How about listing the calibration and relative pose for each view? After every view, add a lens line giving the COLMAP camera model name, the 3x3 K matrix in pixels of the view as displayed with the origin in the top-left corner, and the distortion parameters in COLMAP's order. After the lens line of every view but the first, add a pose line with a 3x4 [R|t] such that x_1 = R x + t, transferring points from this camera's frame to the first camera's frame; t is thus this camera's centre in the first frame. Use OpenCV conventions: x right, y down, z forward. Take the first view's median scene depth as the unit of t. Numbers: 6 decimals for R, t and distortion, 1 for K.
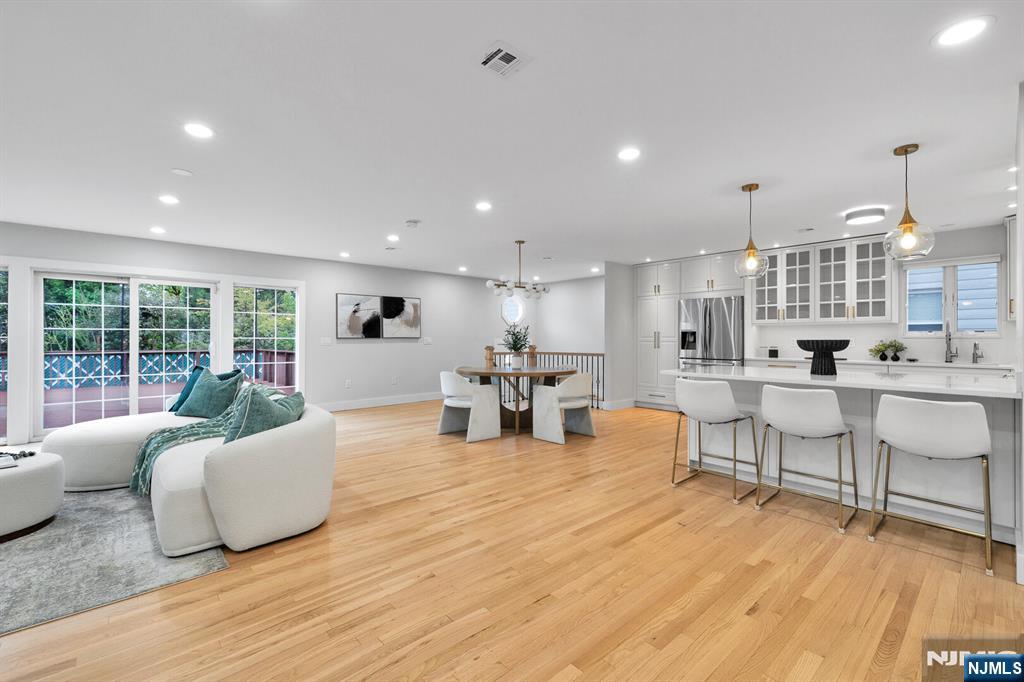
lens RADIAL K [[448.5, 0, 513.0], [0, 448.5, 335.6], [0, 0, 1]] dist [0.000466, 0.000460]
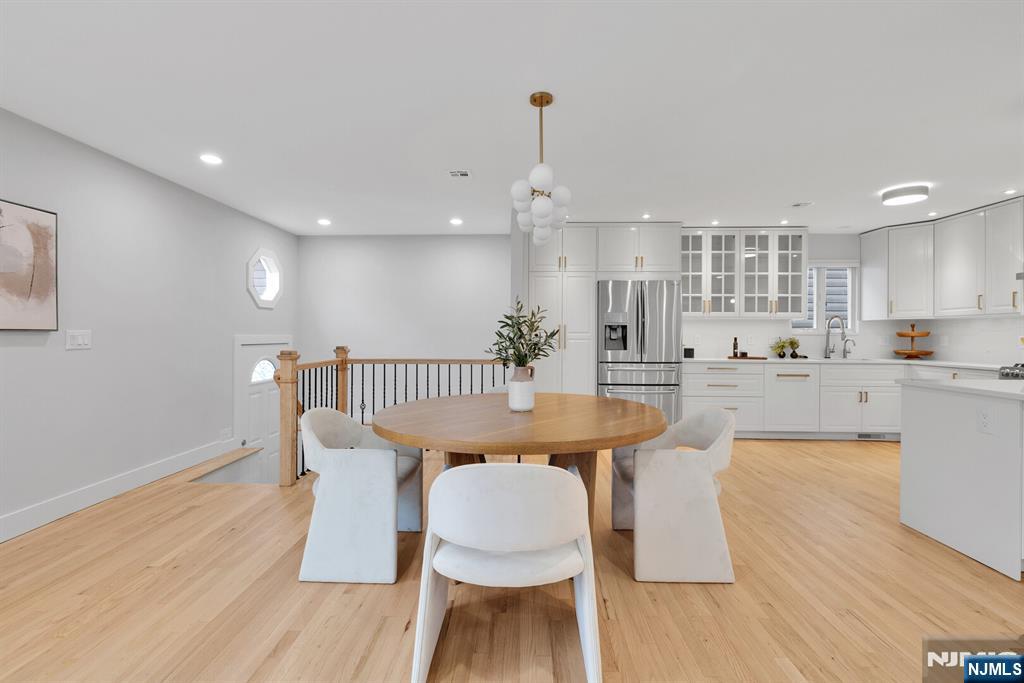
lens RADIAL K [[448.5, 0, 482.0], [0, 448.5, 331.3], [0, 0, 1]] dist [0.000466, 0.000460]
pose [[0.695197, 0.006607, 0.718789, -0.329383], [-0.009428, 0.999956, -0.000073, 0.003639], [-0.718757, -0.006726, 0.695228, 0.783703]]
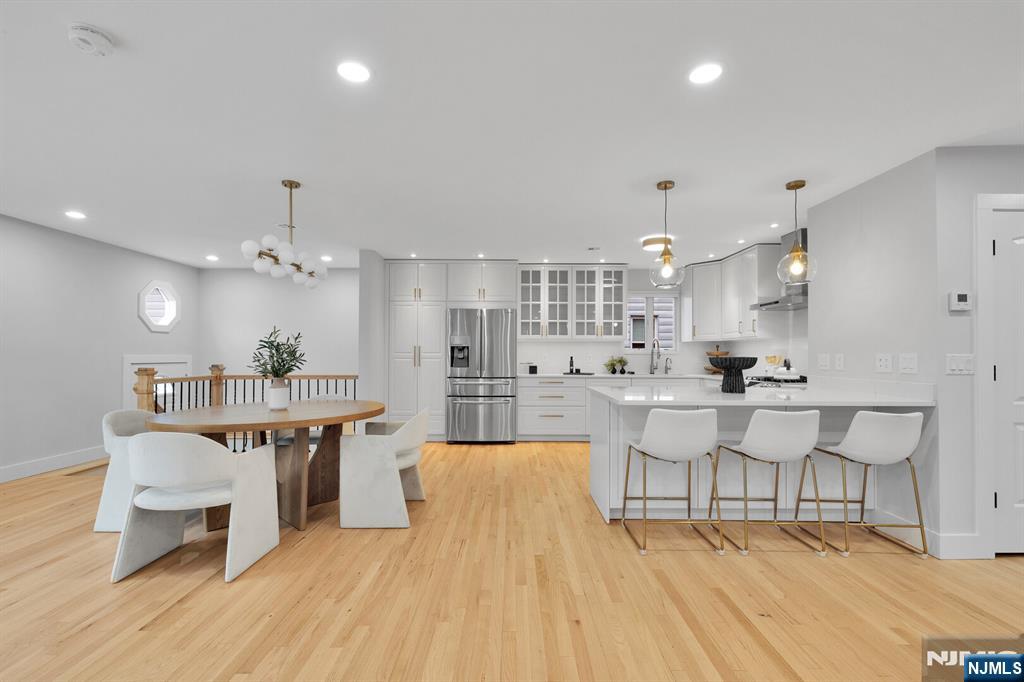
lens RADIAL K [[448.5, 0, 495.0], [0, 448.5, 351.1], [0, 0, 1]] dist [0.000466, 0.000460]
pose [[0.667465, 0.005310, 0.744623, -0.242137], [-0.008115, 0.999967, 0.000144, -0.000406], [-0.744597, -0.006139, 0.667486, 0.450142]]
